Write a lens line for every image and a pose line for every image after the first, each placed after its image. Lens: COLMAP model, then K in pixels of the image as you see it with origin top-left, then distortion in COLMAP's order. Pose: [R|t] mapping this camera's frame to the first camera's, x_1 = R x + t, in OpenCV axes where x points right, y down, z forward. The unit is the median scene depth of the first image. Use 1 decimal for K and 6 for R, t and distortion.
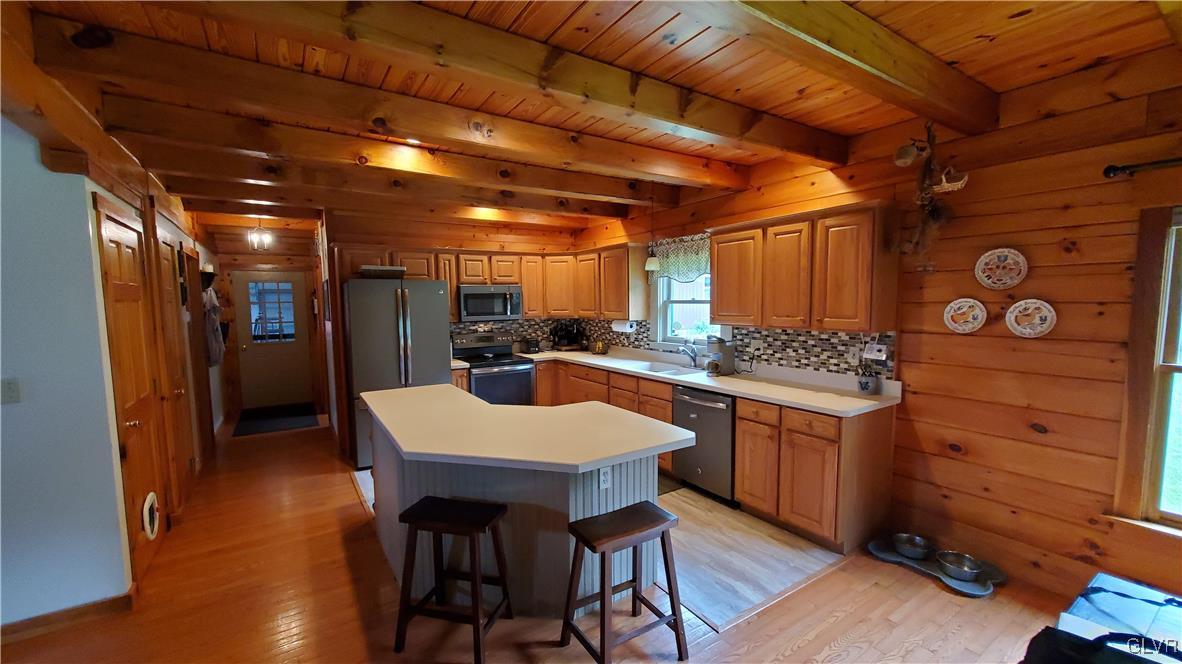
lens RADIAL K [[470.4, 0, 576.7], [0, 470.4, 338.5], [0, 0, 1]] dist [0.001042, -0.001438]
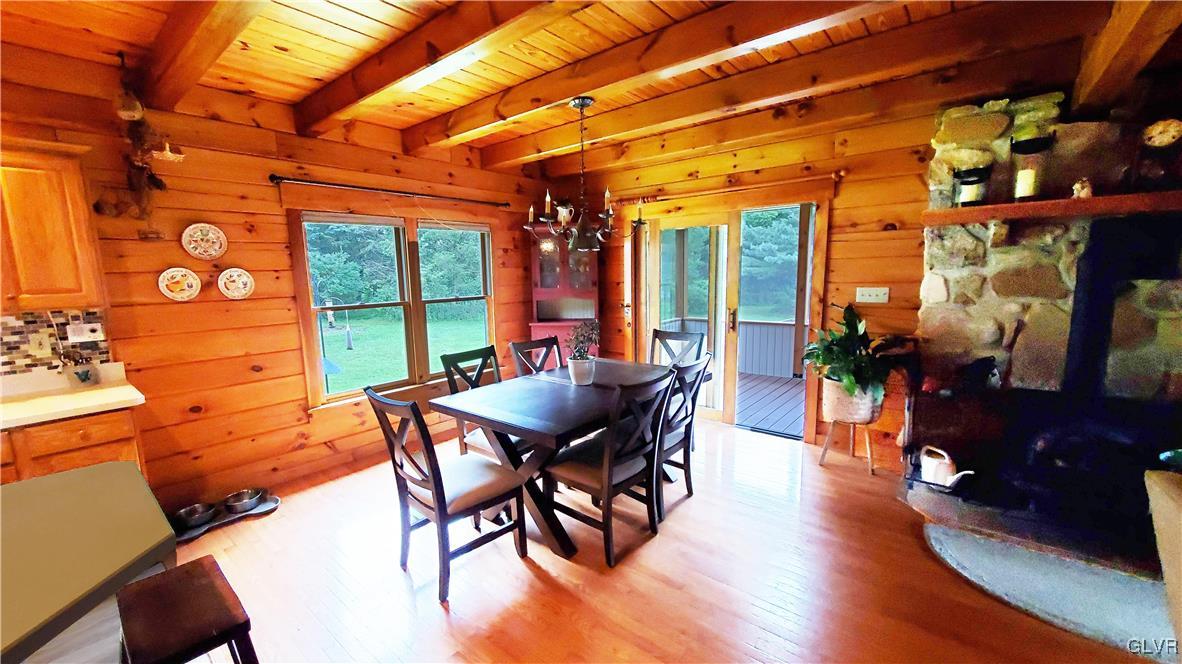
lens RADIAL K [[470.4, 0, 584.1], [0, 470.4, 339.9], [0, 0, 1]] dist [0.001042, -0.001438]
pose [[-0.310627, -0.121547, 0.942728, -0.450351], [0.106998, 0.981016, 0.161739, 0.000425], [-0.944490, 0.151111, -0.291725, 0.455490]]
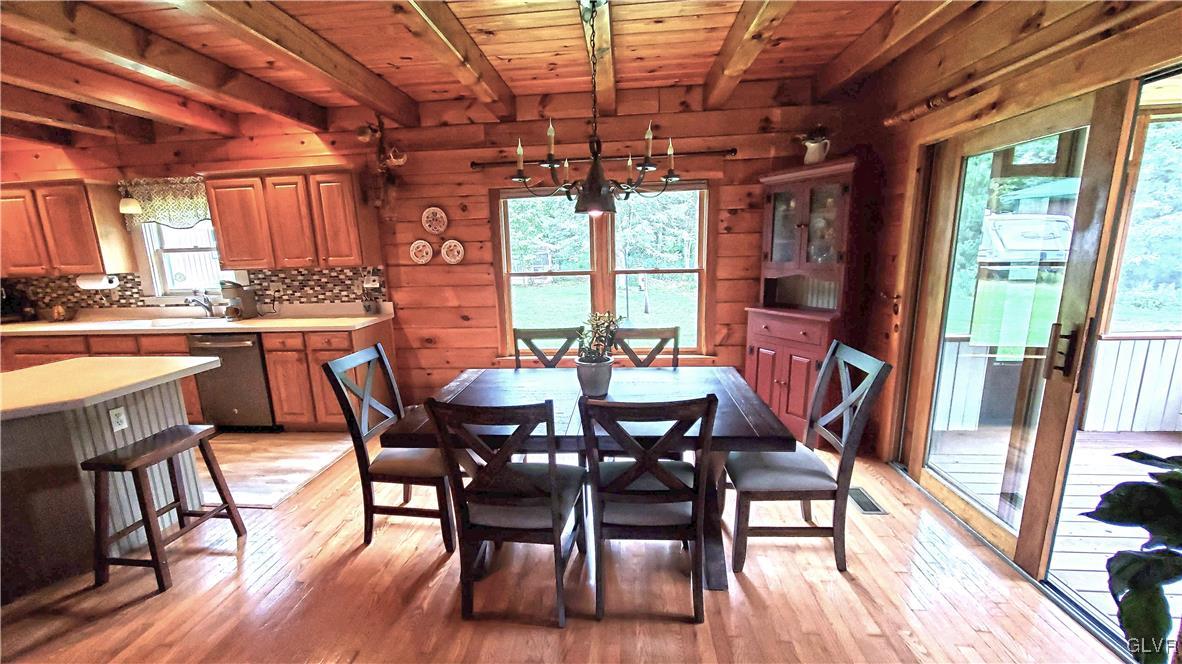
lens RADIAL K [[470.4, 0, 582.8], [0, 470.4, 341.5], [0, 0, 1]] dist [0.001042, -0.001438]
pose [[0.607875, -0.163032, 0.777116, -0.074267], [0.089962, 0.986533, 0.136597, 0.072597], [-0.788920, -0.013123, 0.614355, -0.324559]]
